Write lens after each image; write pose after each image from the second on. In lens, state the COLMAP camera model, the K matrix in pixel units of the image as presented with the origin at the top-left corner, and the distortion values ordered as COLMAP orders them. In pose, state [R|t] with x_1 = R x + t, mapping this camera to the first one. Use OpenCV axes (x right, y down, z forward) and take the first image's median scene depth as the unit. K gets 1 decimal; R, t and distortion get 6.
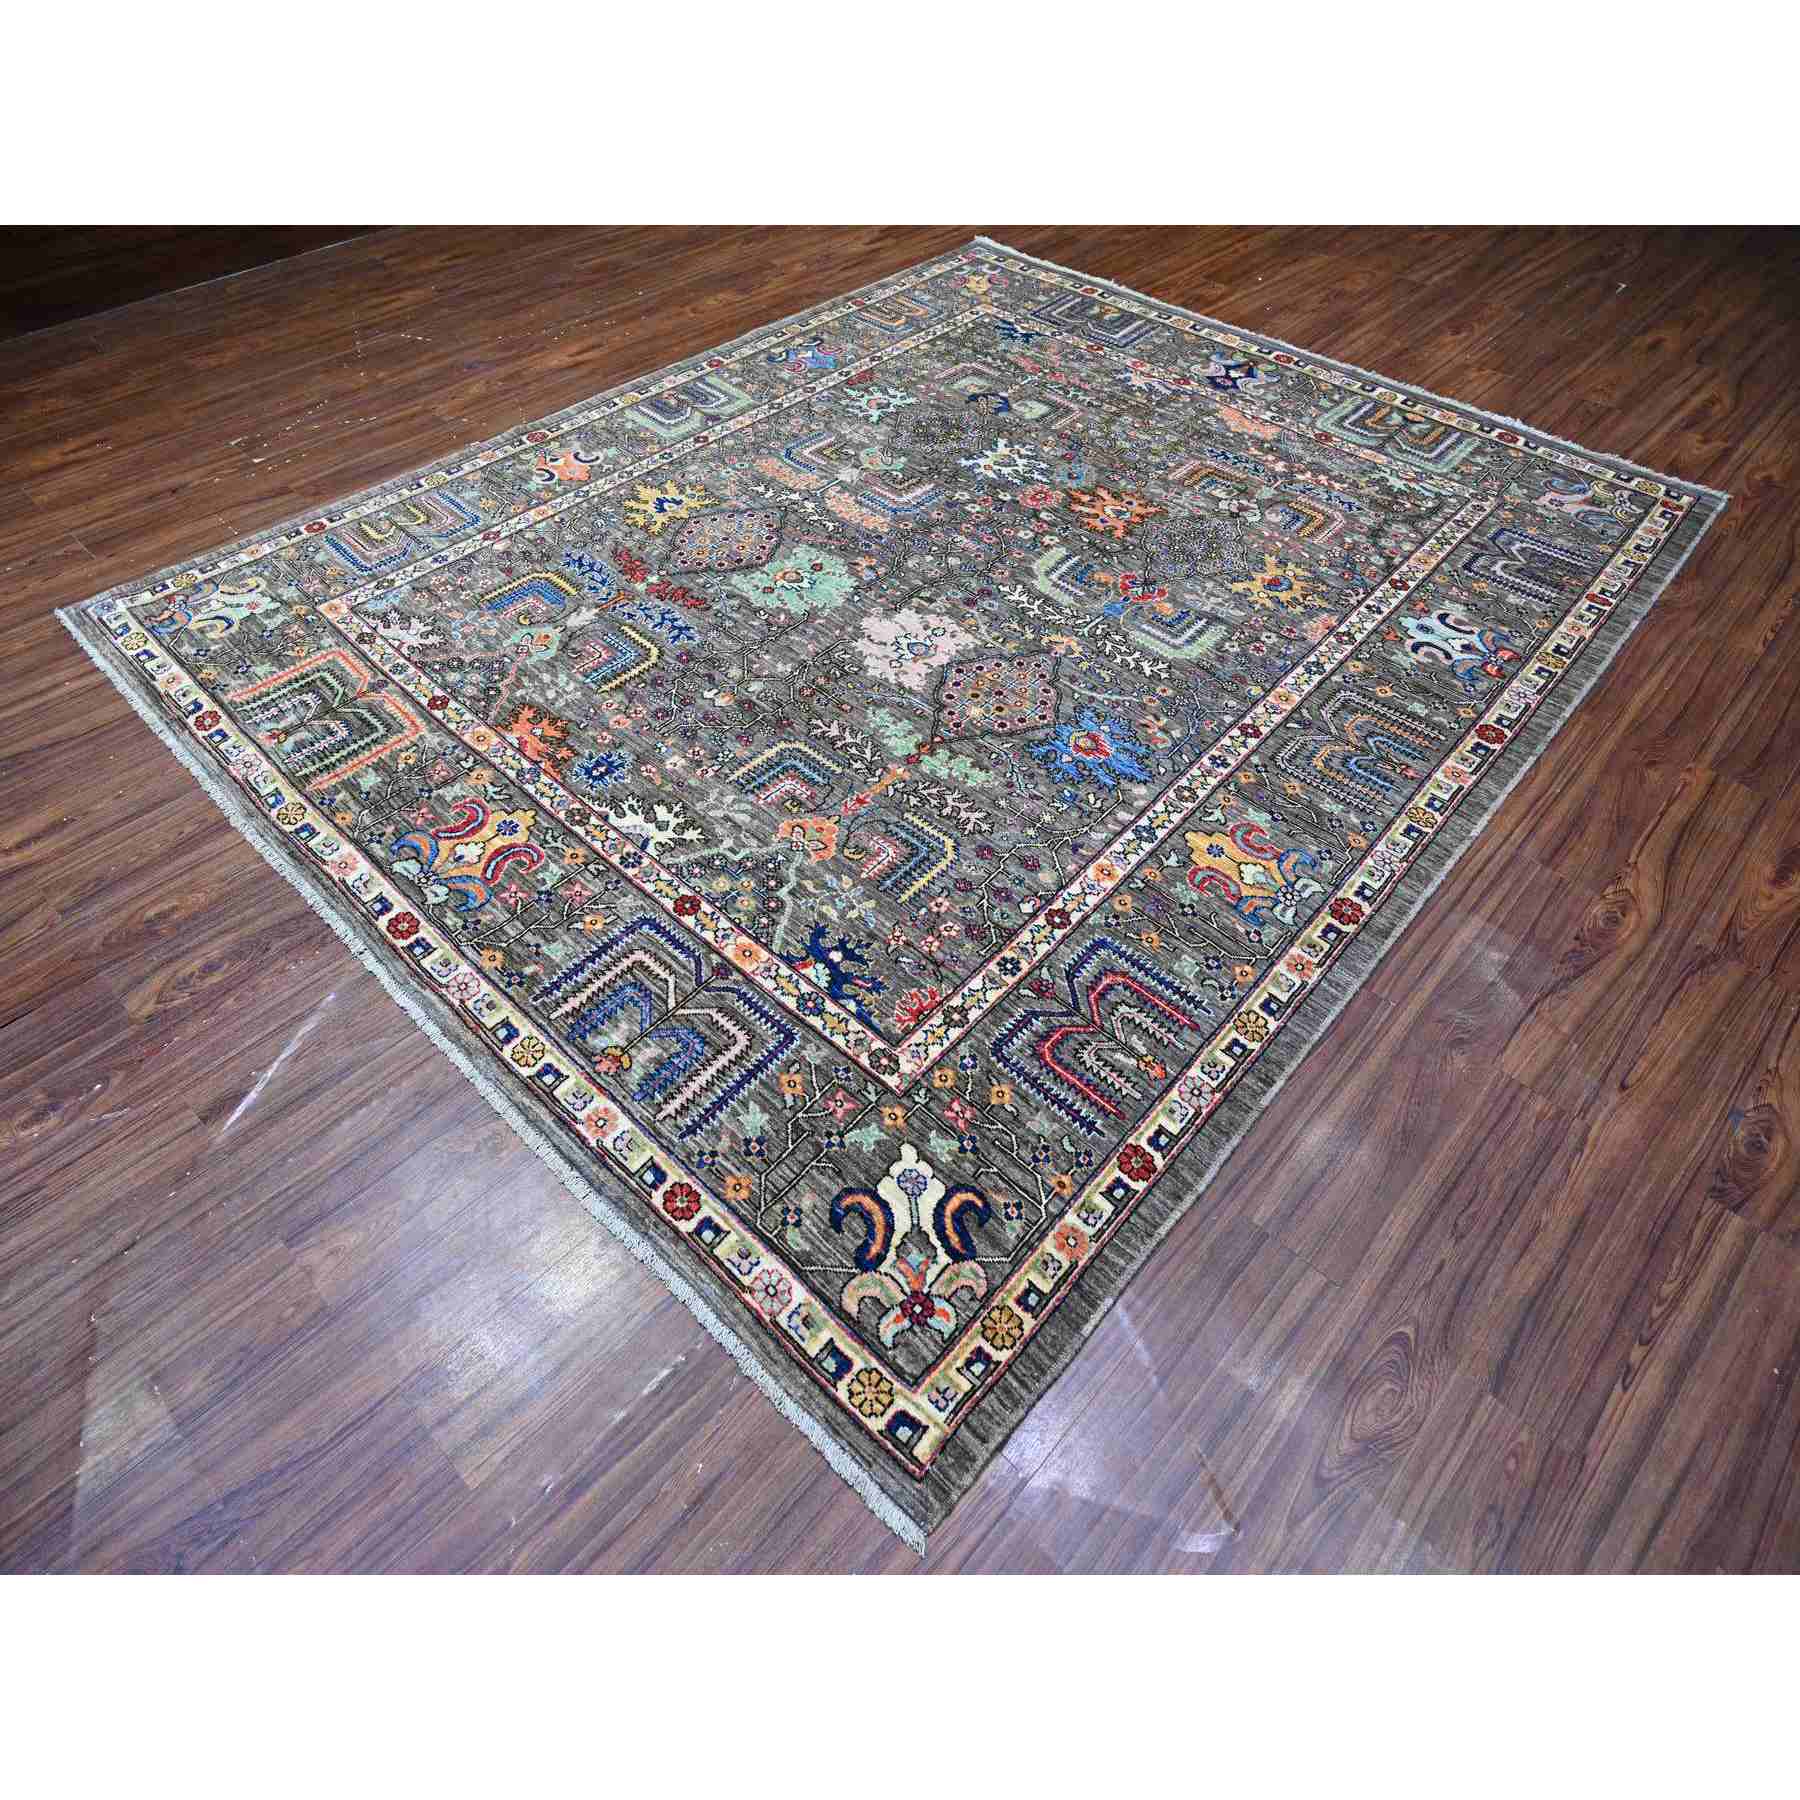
lens RADIAL K [[1062.6, 0, 900.0], [0, 1062.6, 900.0], [0, 0, 1]] dist [-0.008159, 0.000004]
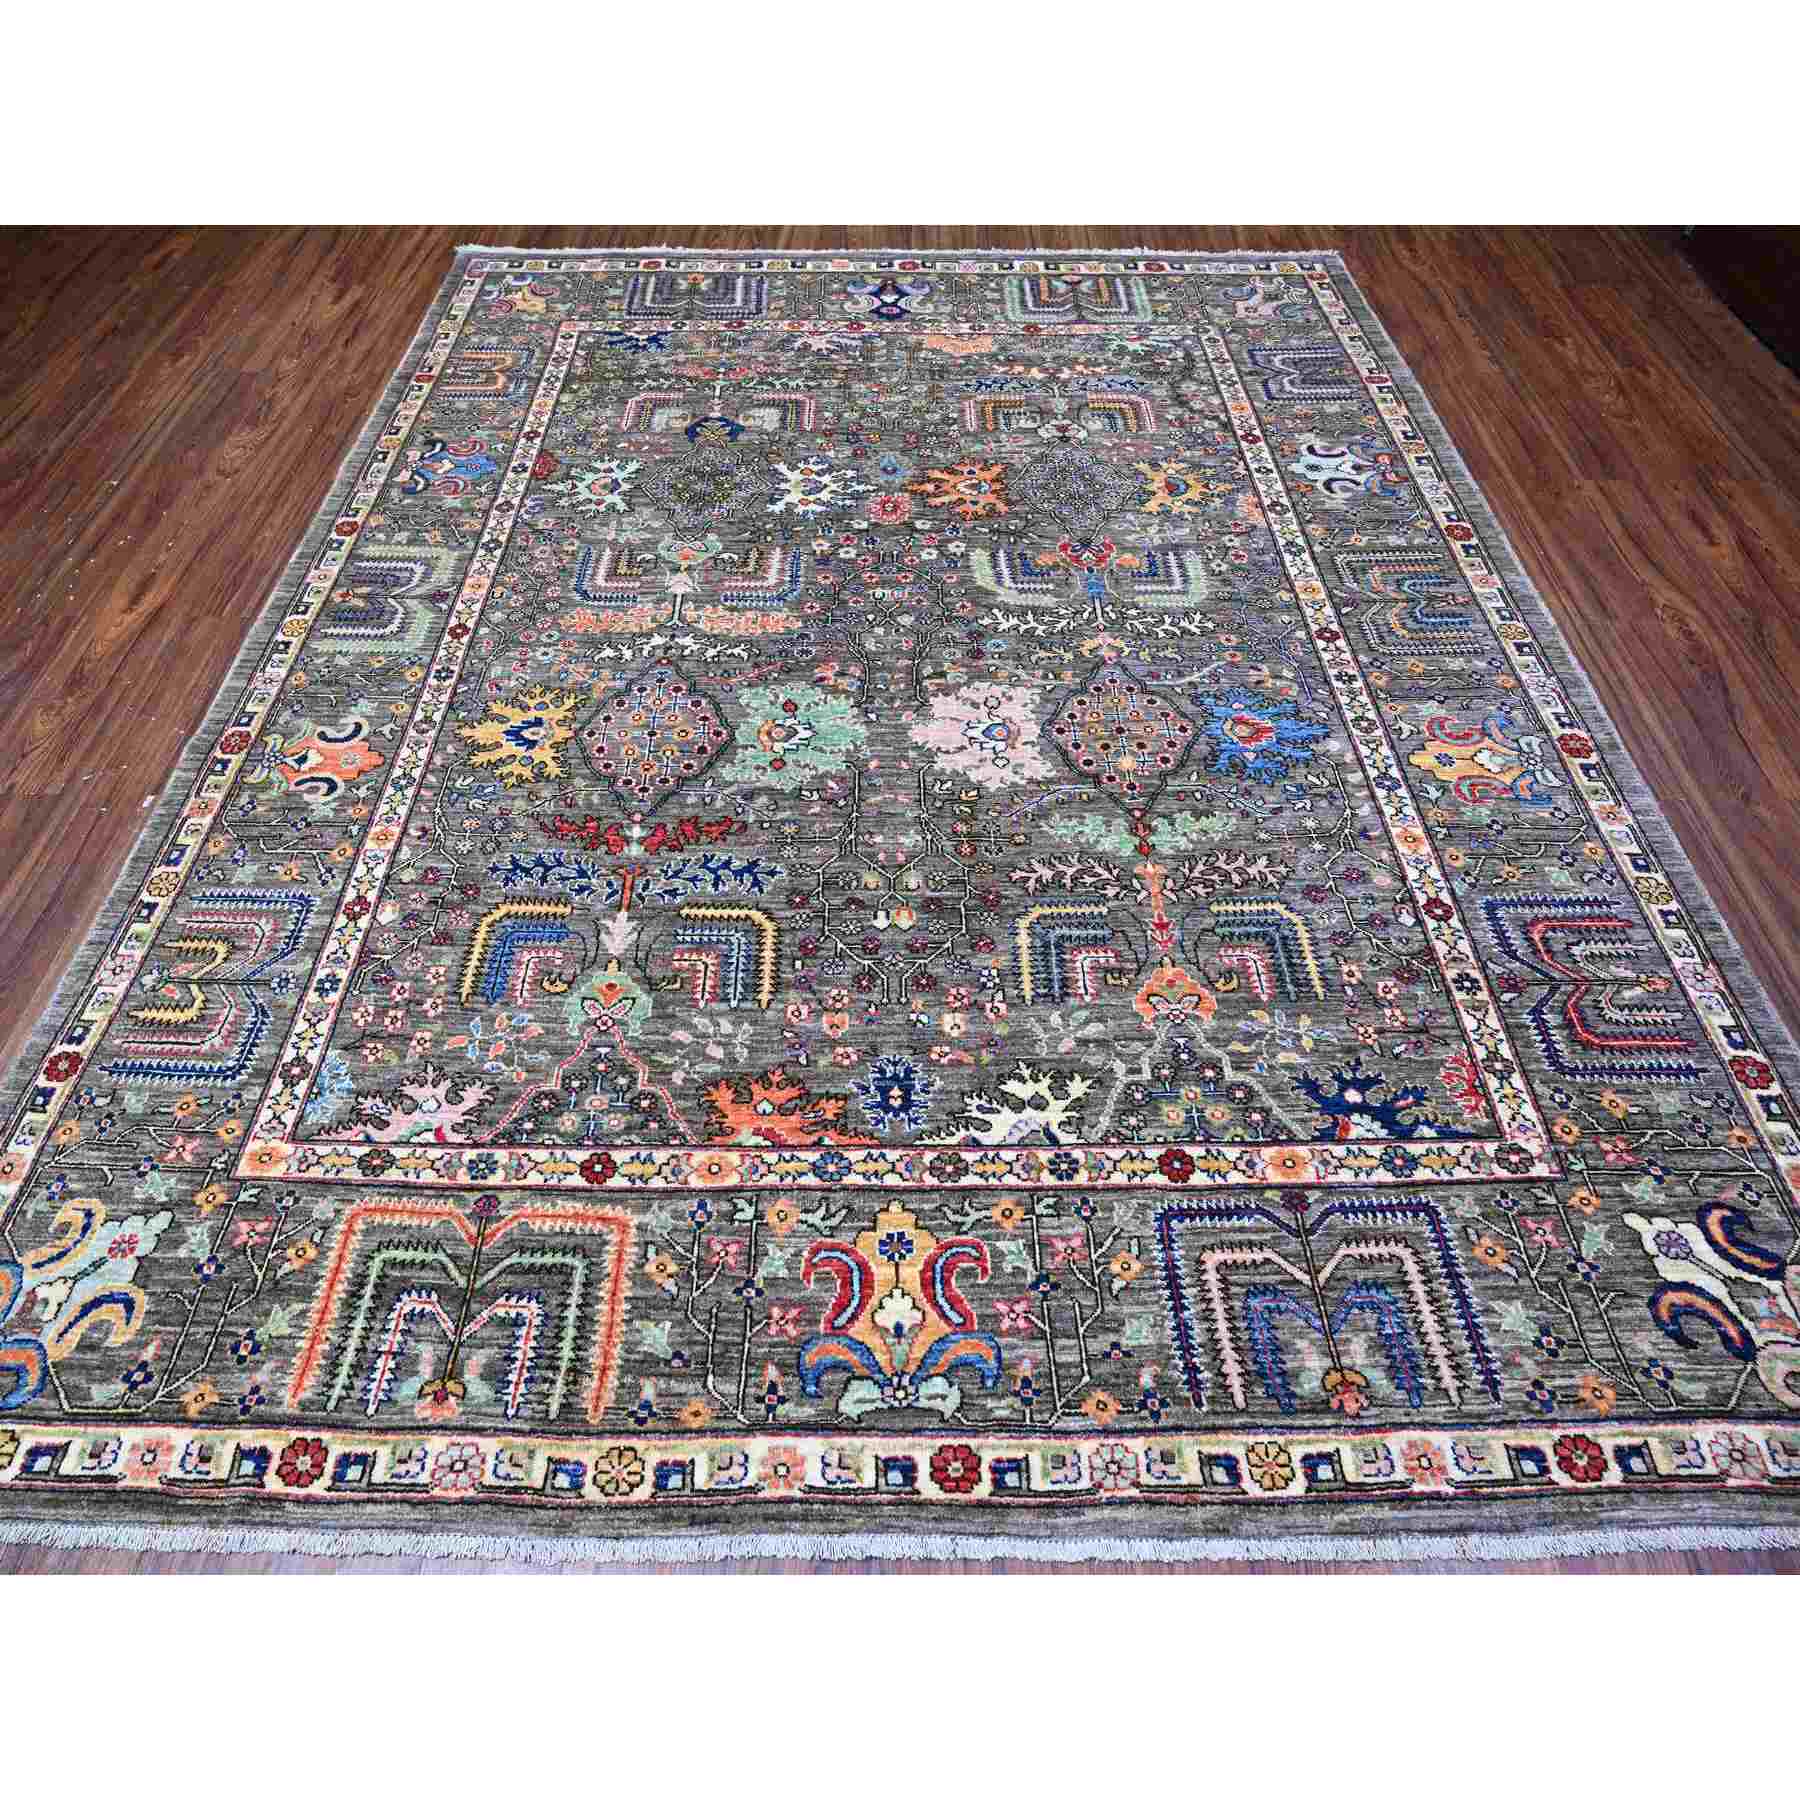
lens RADIAL K [[1062.6, 0, 900.0], [0, 1062.6, 900.0], [0, 0, 1]] dist [-0.008159, 0.000004]
pose [[0.730480, -0.555619, 0.397097, -0.483236], [0.528052, 0.828251, 0.187513, -0.358067], [-0.433082, 0.072713, 0.898417, 0.337431]]
